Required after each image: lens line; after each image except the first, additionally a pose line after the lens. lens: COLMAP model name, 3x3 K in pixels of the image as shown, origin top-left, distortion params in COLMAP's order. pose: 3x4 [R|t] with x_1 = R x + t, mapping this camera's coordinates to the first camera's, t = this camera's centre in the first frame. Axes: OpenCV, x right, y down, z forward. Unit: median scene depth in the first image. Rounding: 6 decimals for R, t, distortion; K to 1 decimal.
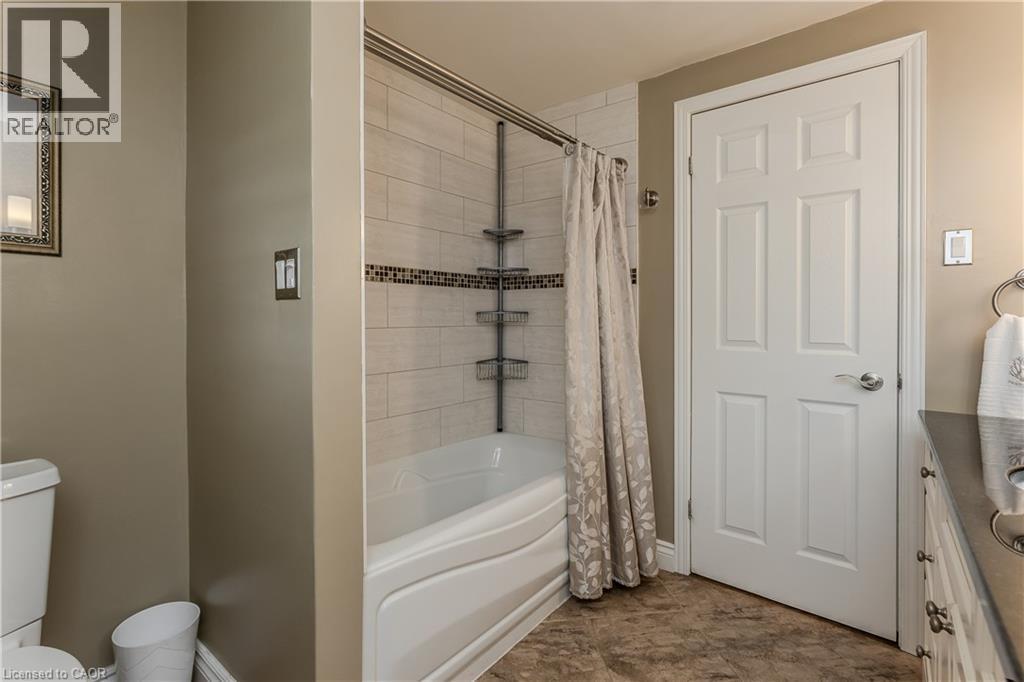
lens RADIAL K [[476.2, 0, 484.4], [0, 476.2, 318.6], [0, 0, 1]] dist [0.004917, 0.001801]
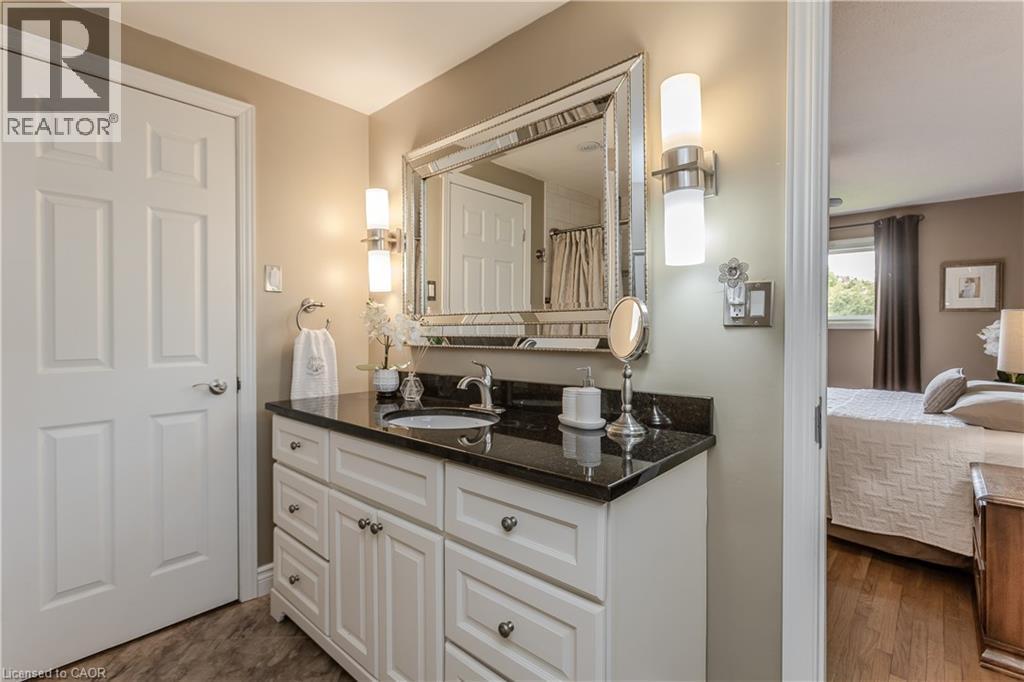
lens RADIAL K [[476.2, 0, 508.7], [0, 476.2, 332.6], [0, 0, 1]] dist [0.004917, 0.001801]
pose [[0.052466, -0.008947, 0.998583, -0.287195], [0.007400, 0.999936, 0.008570, -0.003154], [-0.998595, 0.006940, 0.052529, 0.239592]]
